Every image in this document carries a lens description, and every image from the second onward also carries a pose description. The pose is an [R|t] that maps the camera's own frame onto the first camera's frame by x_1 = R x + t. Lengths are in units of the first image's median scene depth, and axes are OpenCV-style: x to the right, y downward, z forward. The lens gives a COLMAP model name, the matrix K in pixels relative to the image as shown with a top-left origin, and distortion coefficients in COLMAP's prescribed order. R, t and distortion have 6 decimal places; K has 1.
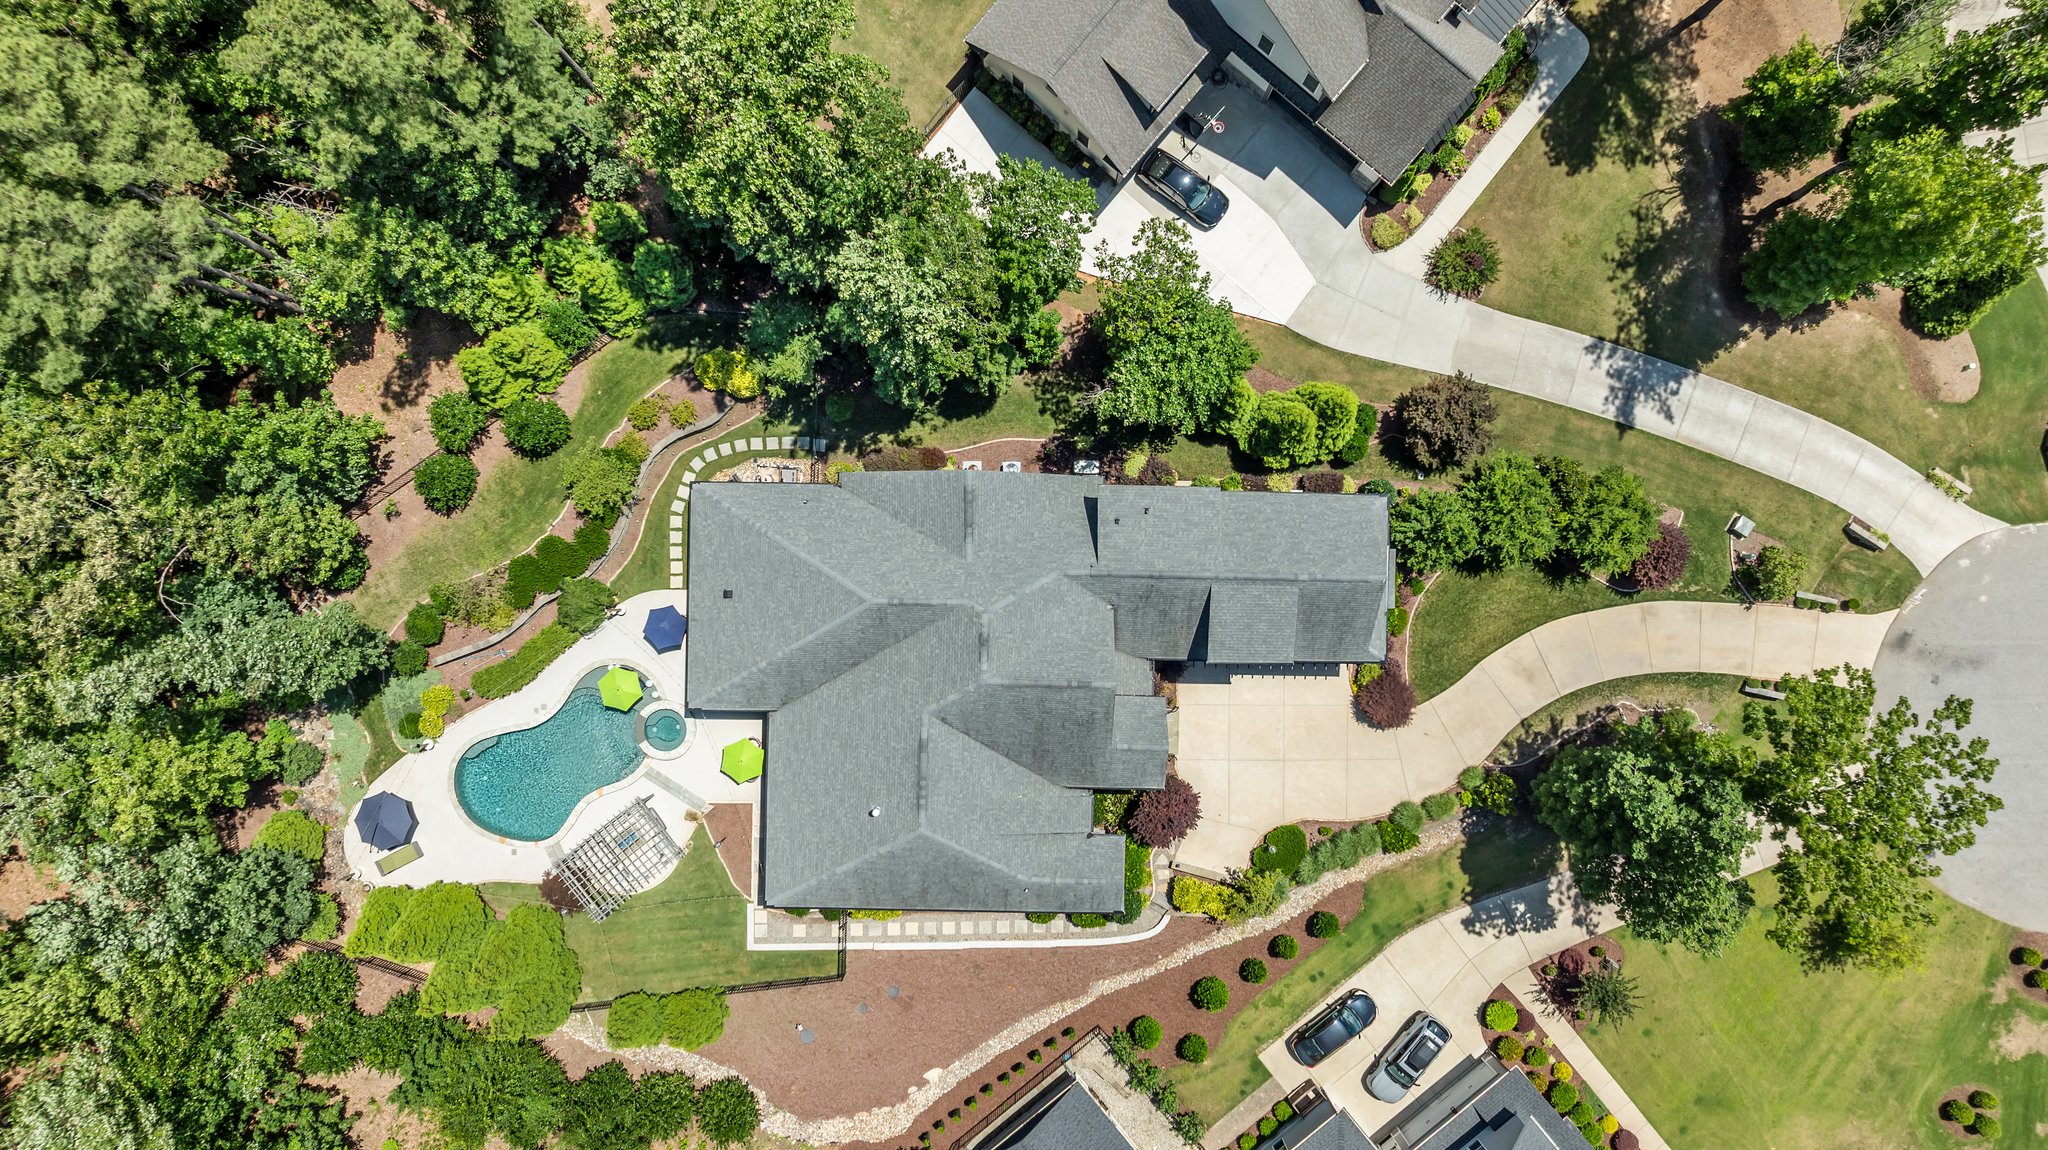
lens RADIAL K [[1448.7, 0, 1038.0], [0, 1448.7, 572.1], [0, 0, 1]] dist [-0.014732, 0.000447]
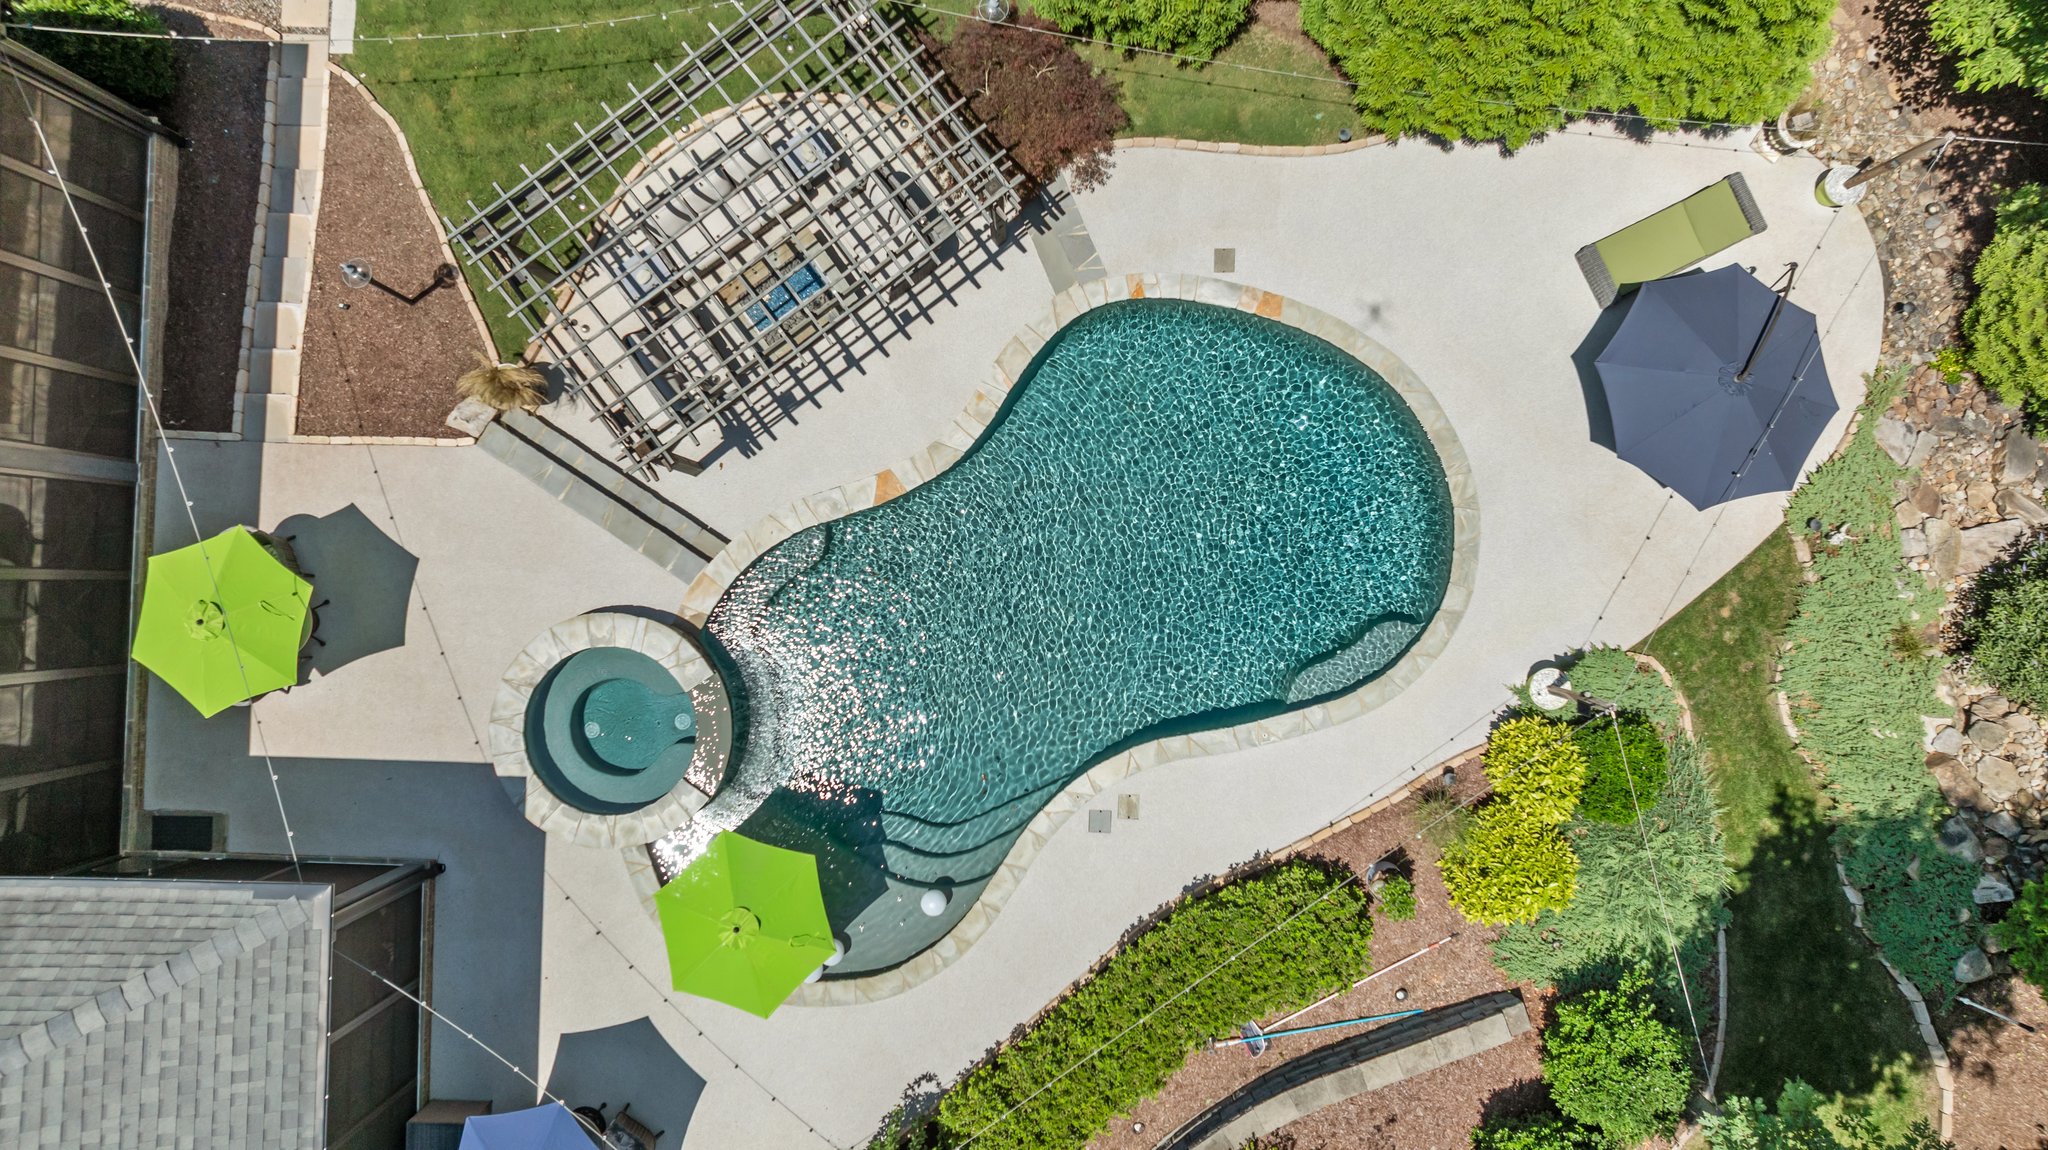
lens RADIAL K [[1449.5, 0, 1036.7], [0, 1449.5, 572.9], [0, 0, 1]] dist [-0.031874, 0.044390]
pose [[-0.999852, -0.016278, -0.005578, -0.326908], [0.016223, -0.999819, 0.009923, 0.134122], [-0.005739, 0.009831, 0.999935, 0.739109]]
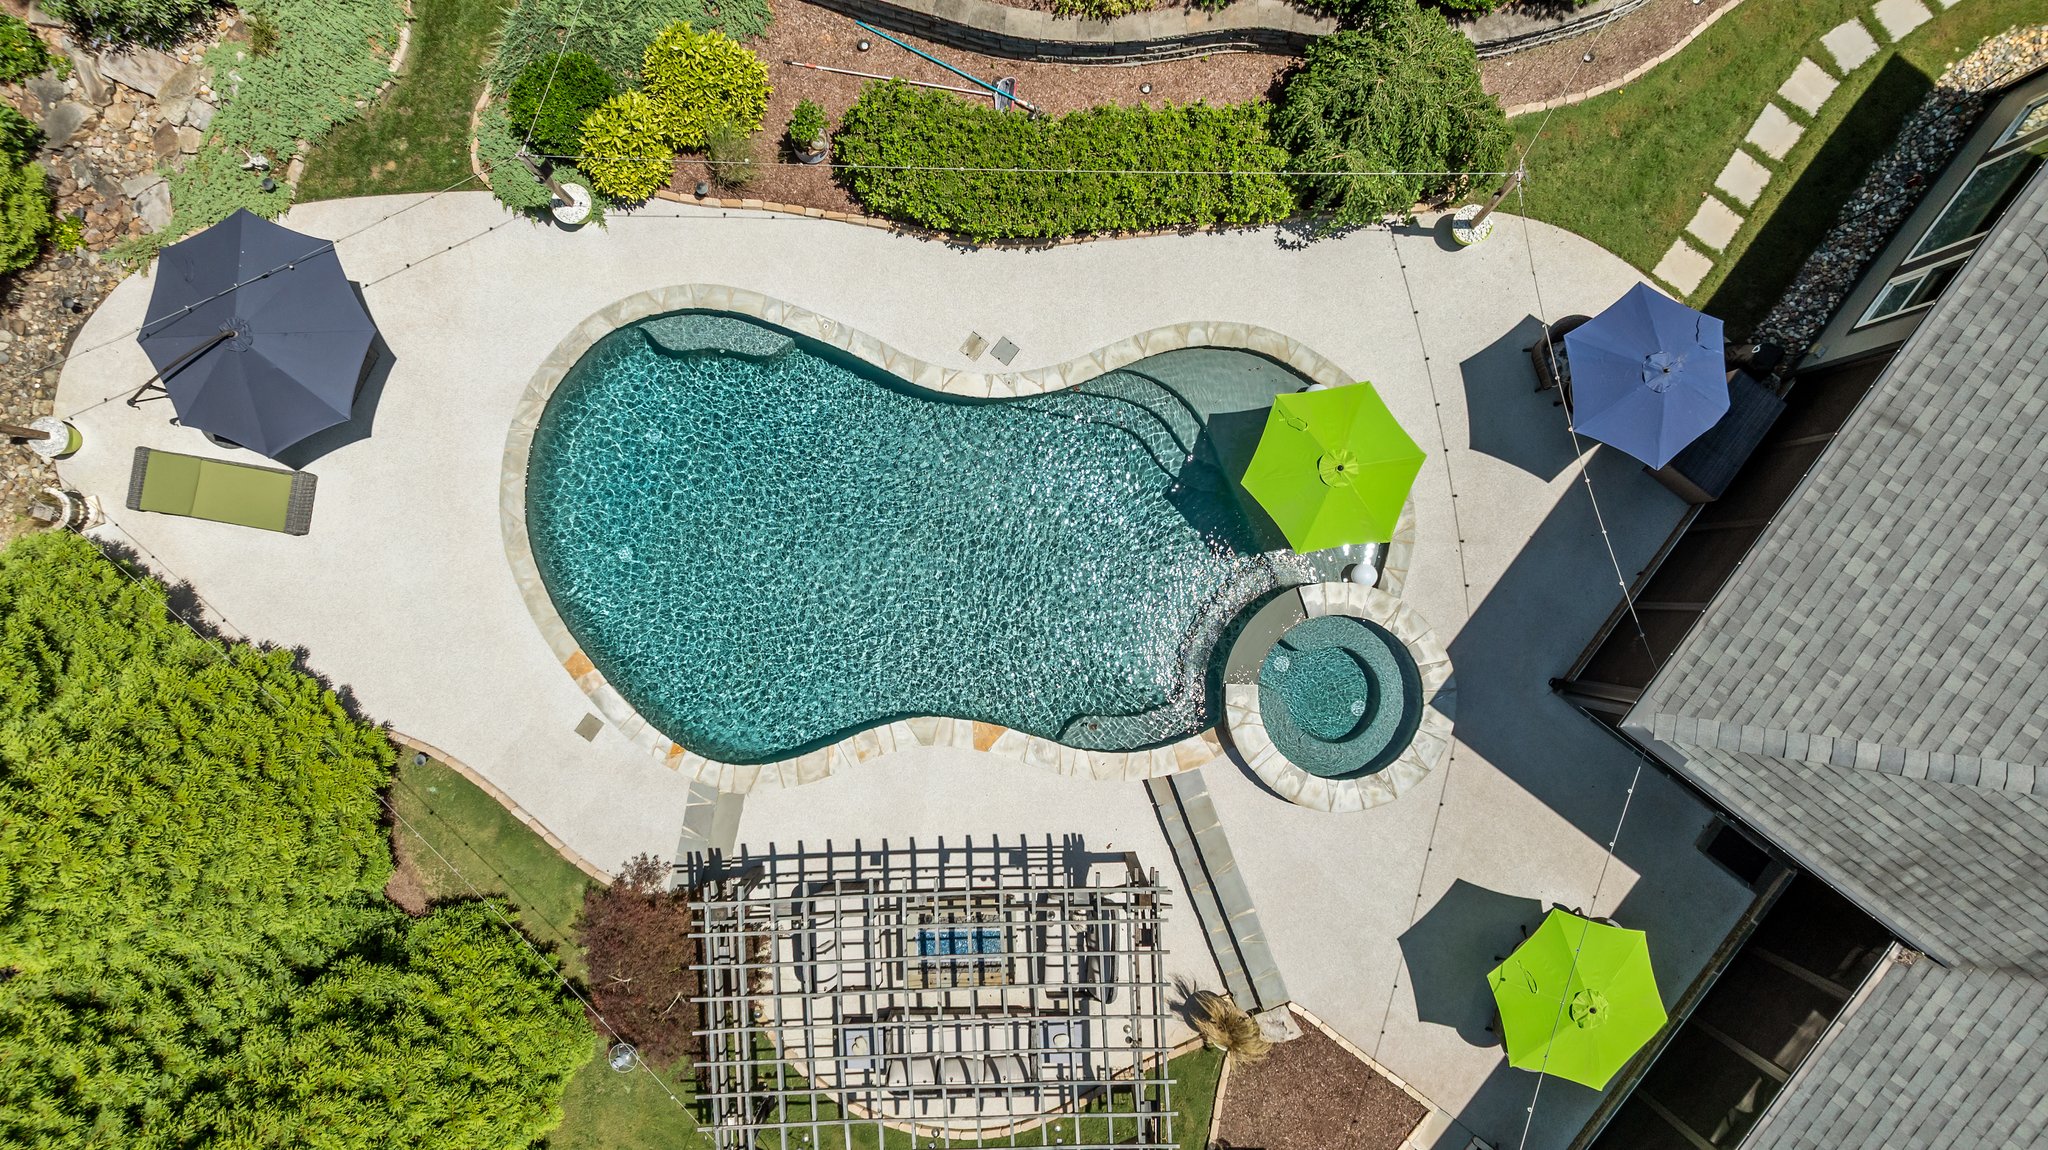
lens RADIAL K [[1449.5, 0, 1036.7], [0, 1449.5, 572.9], [0, 0, 1]] dist [-0.031874, 0.044390]
pose [[0.807519, 0.589833, -0.003208, -0.310869], [-0.589838, 0.807479, -0.008318, 0.124376], [-0.002316, 0.008609, 0.999960, 0.731900]]
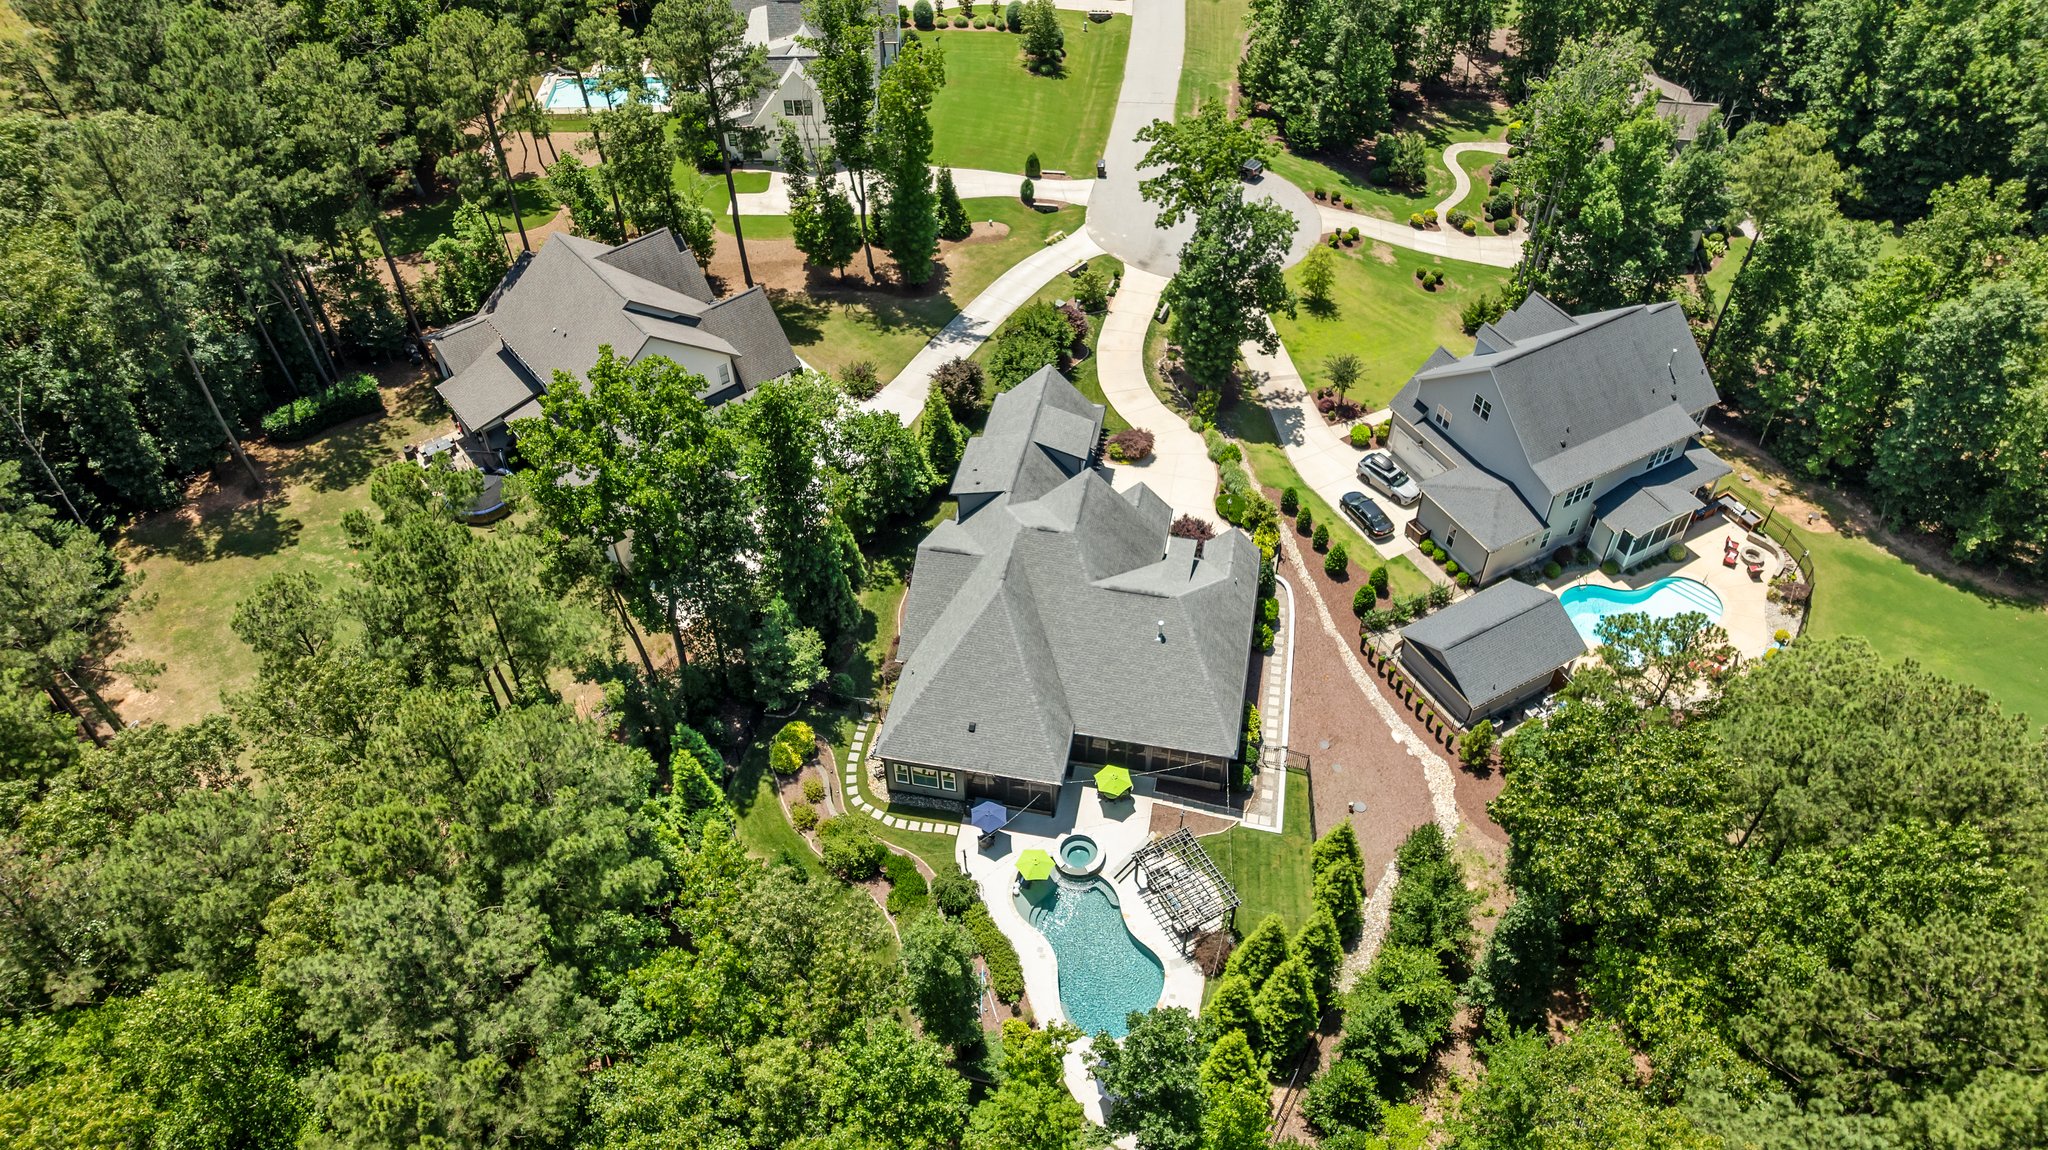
lens RADIAL K [[1448.7, 0, 1038.0], [0, 1448.7, 572.1], [0, 0, 1]] dist [-0.014732, 0.000447]
pose [[0.173905, -0.708250, 0.684206, -0.872806], [0.984761, 0.124070, -0.121867, 0.186611], [0.001423, 0.694973, 0.719034, 0.036278]]
